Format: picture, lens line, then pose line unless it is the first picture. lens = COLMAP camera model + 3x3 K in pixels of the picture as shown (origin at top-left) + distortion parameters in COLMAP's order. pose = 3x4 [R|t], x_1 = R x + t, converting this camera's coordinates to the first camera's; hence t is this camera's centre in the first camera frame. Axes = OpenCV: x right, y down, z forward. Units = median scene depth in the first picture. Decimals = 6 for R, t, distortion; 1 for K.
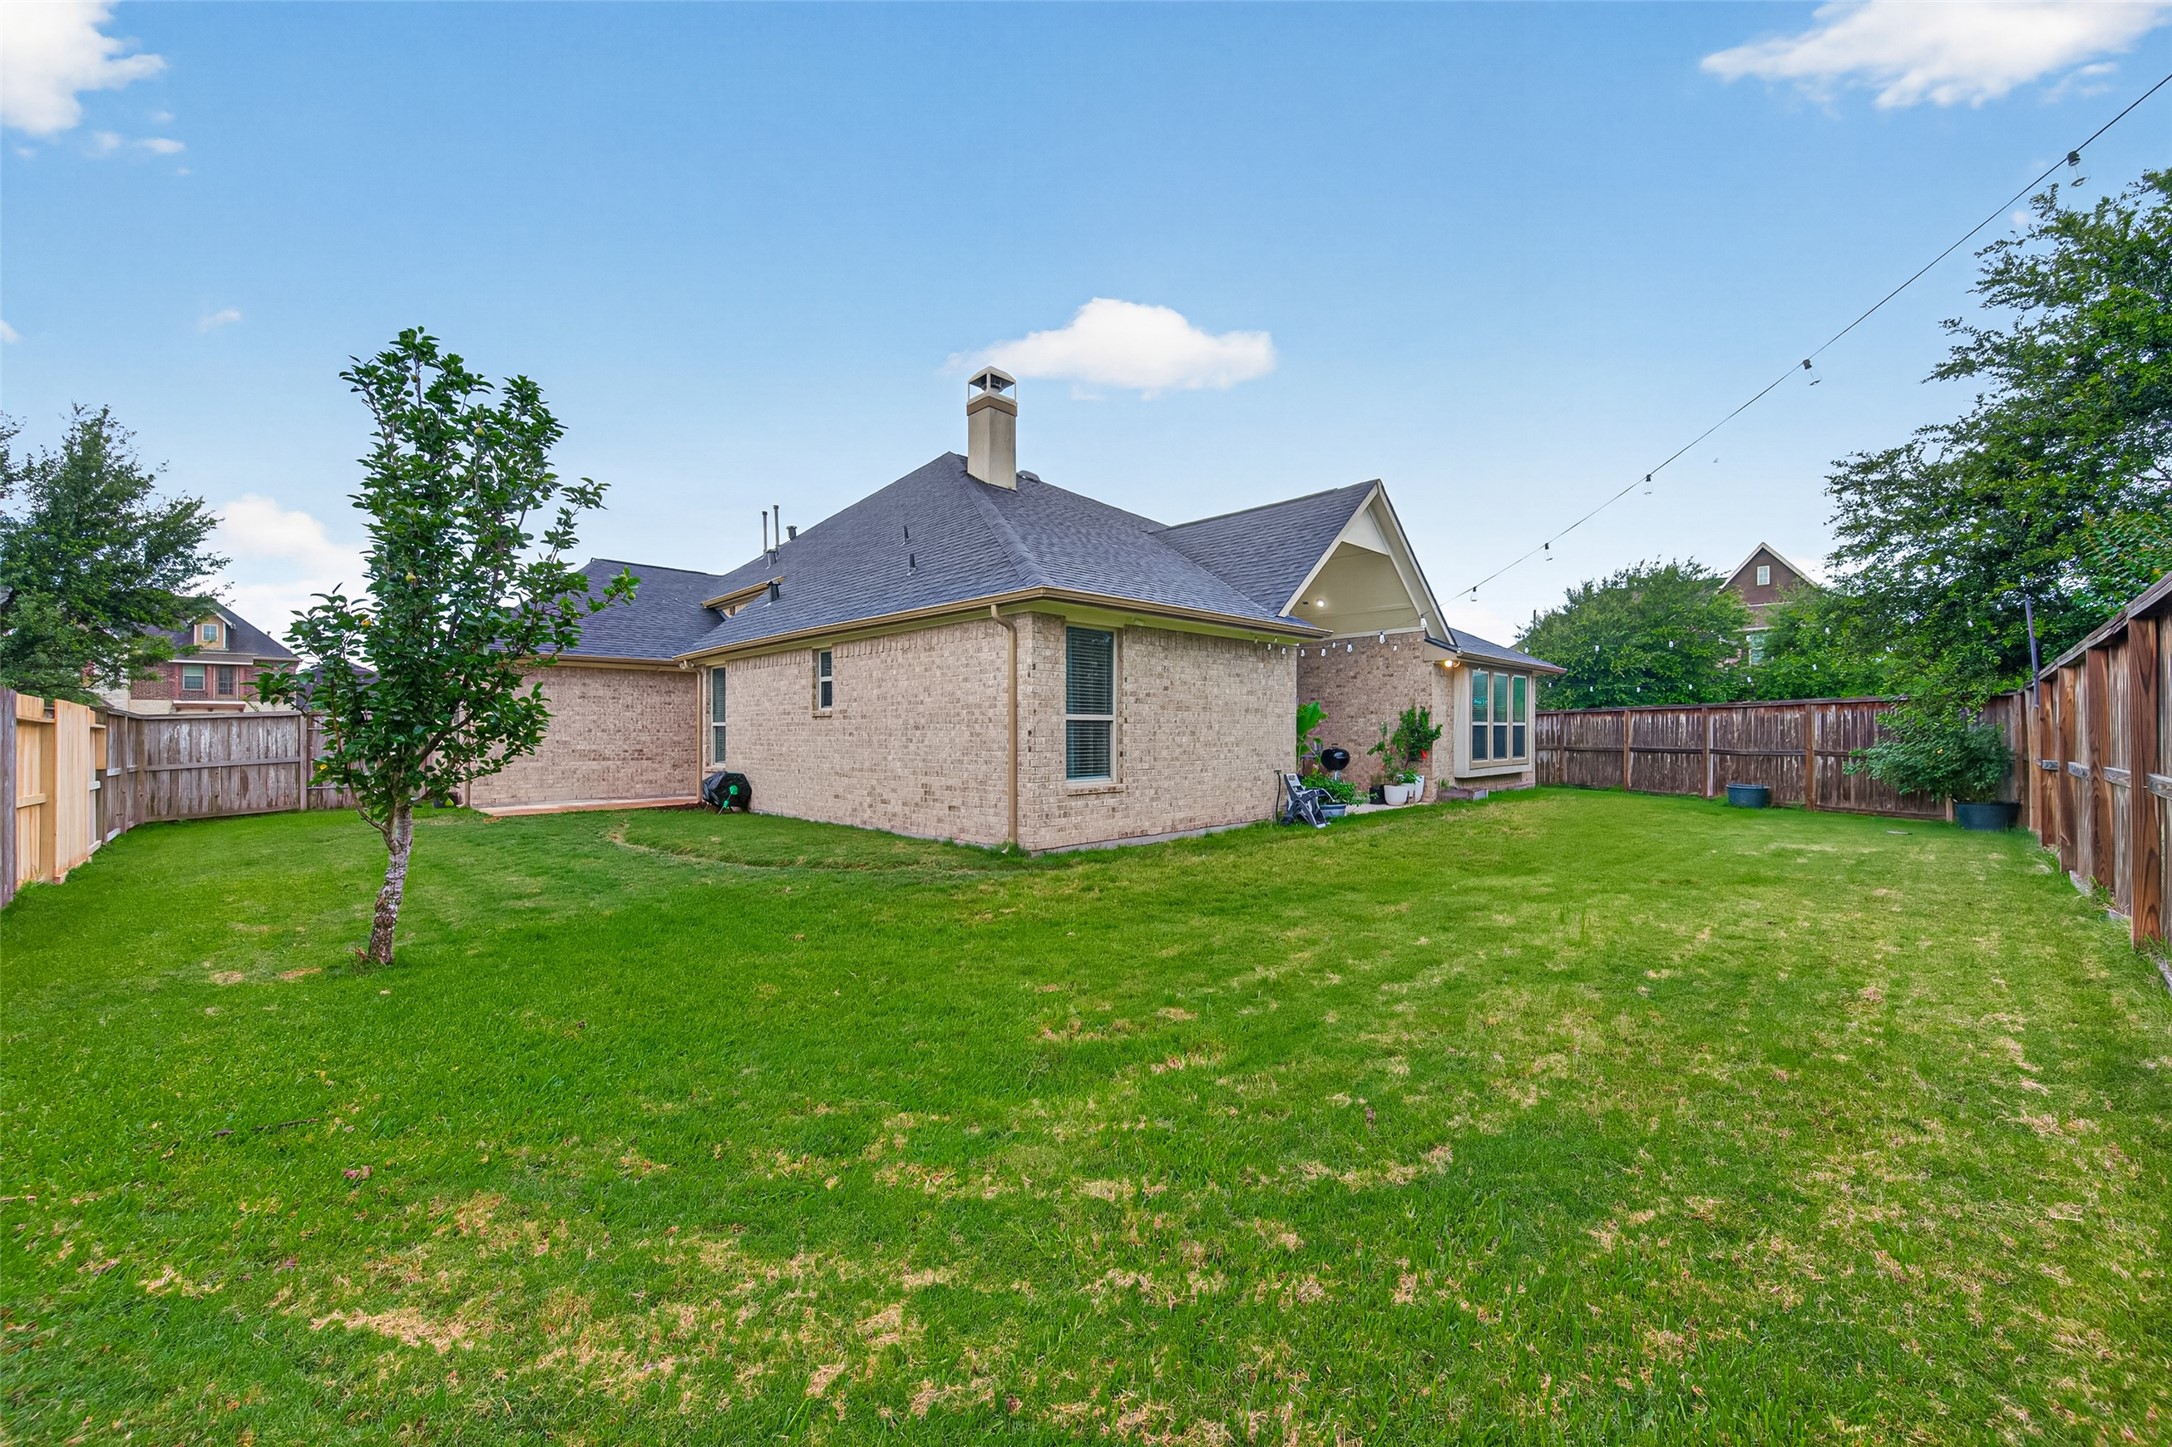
lens RADIAL K [[843.2, 0, 1079.3], [0, 843.2, 728.6], [0, 0, 1]] dist [0.000951, 0.000039]
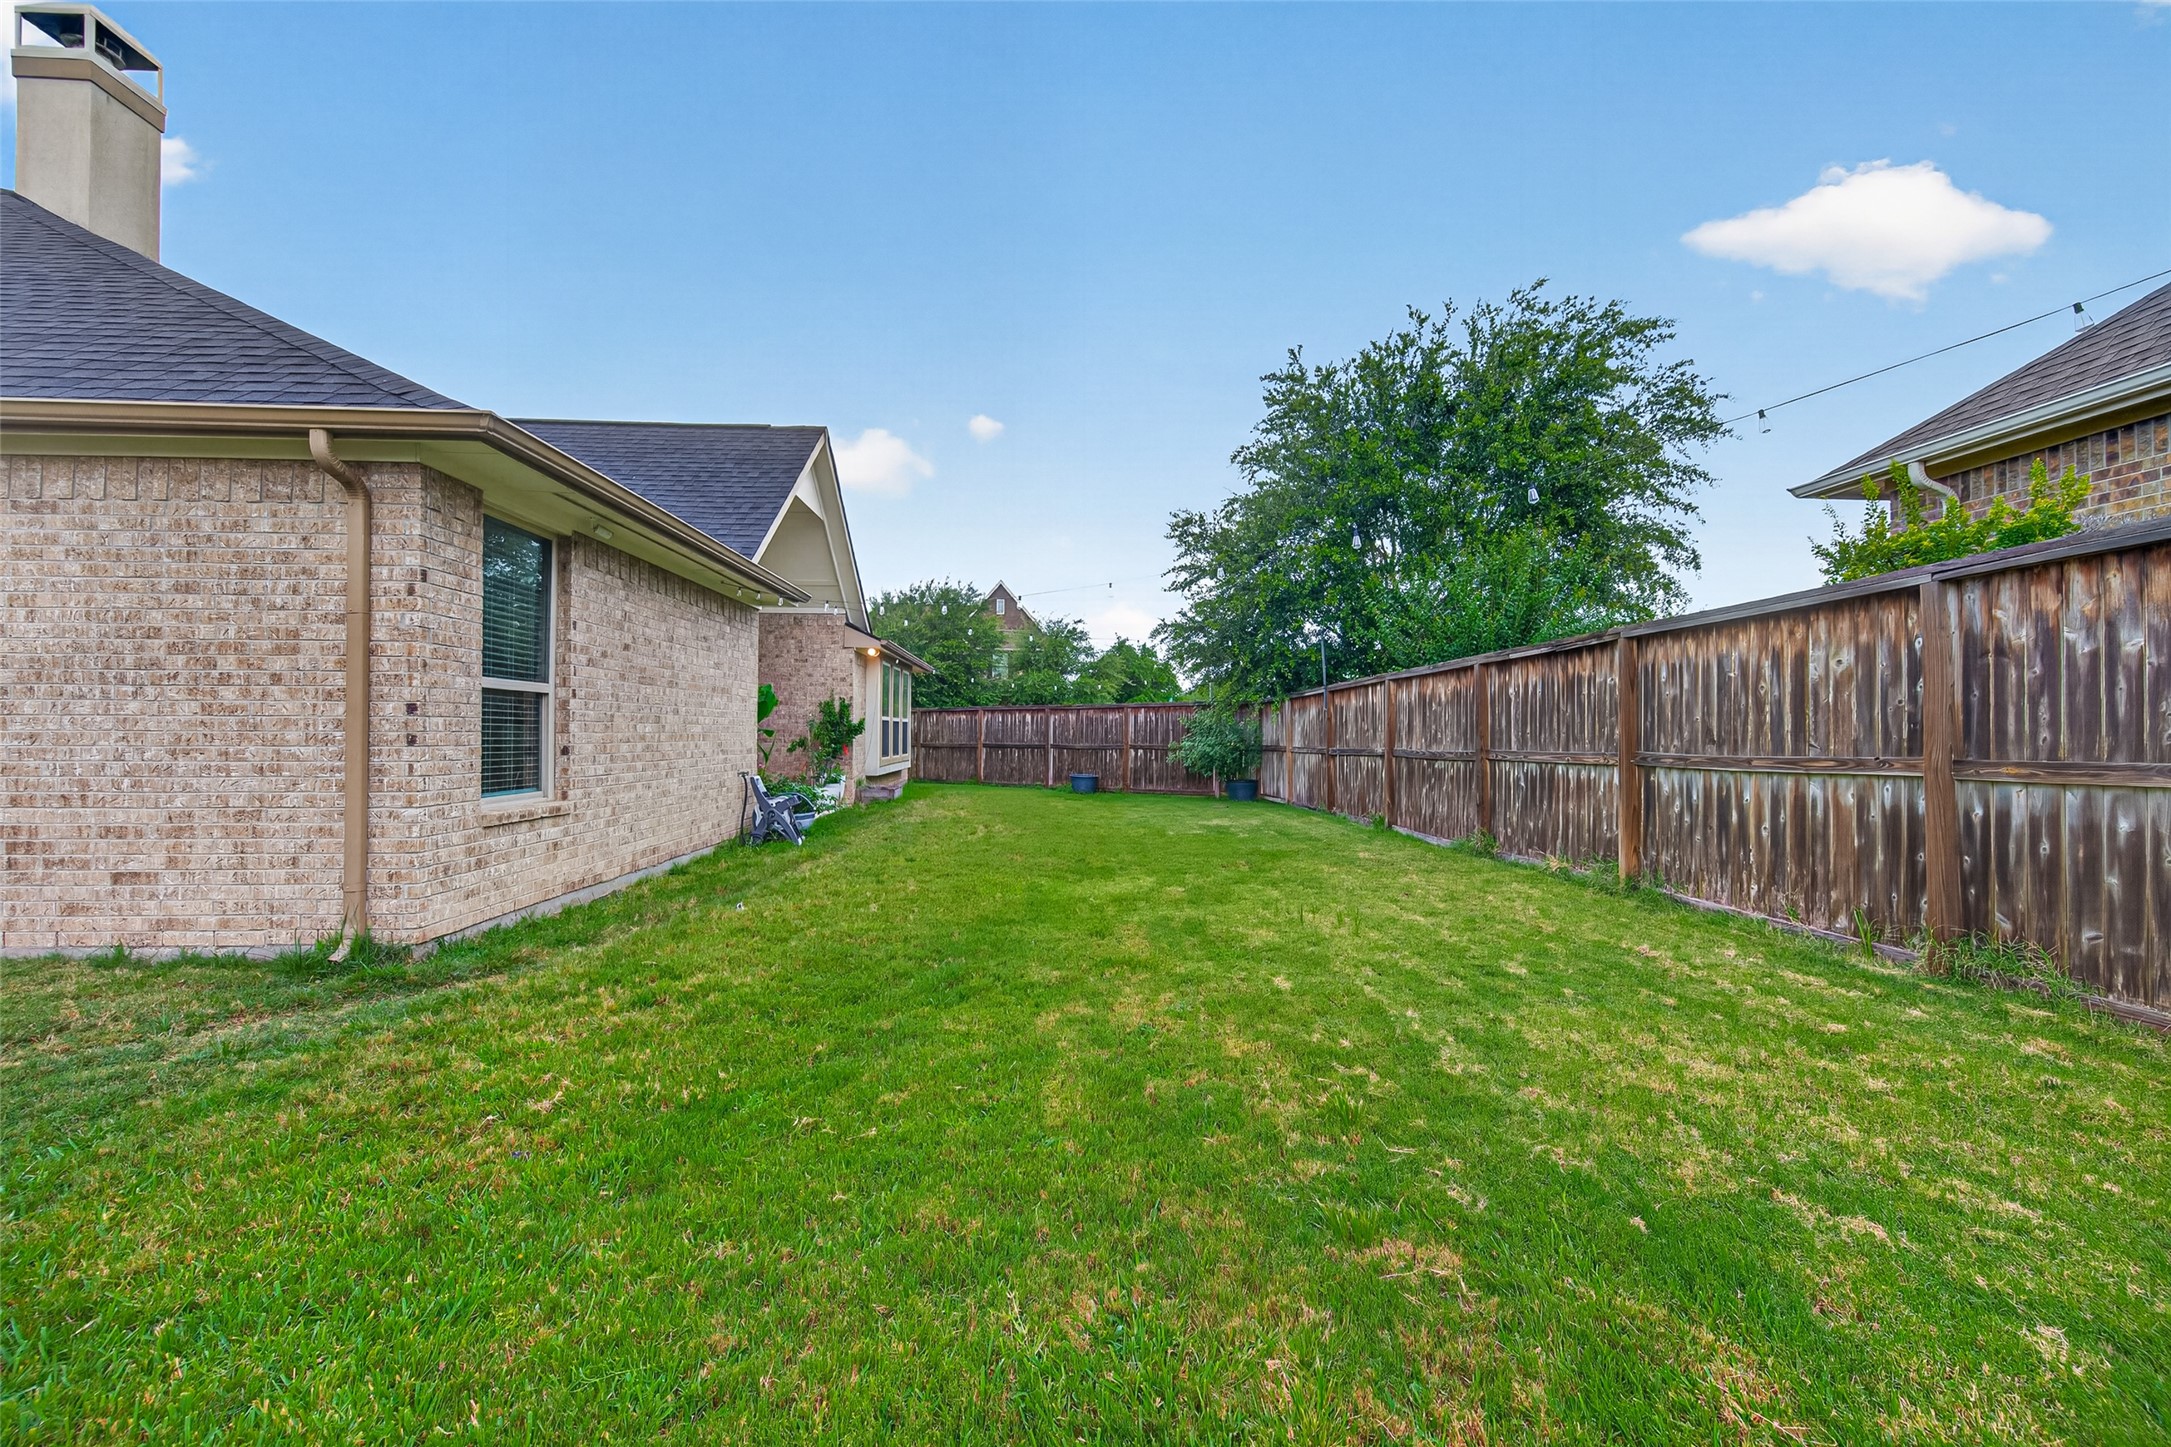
lens RADIAL K [[842.9, 0, 1084.2], [0, 842.9, 728.4], [0, 0, 1]] dist [0.000951, 0.000039]
pose [[0.656892, 0.010592, 0.753911, -0.140613], [-0.008904, 0.999941, -0.006291, 0.013679], [-0.753932, -0.002581, 0.656947, 0.304915]]
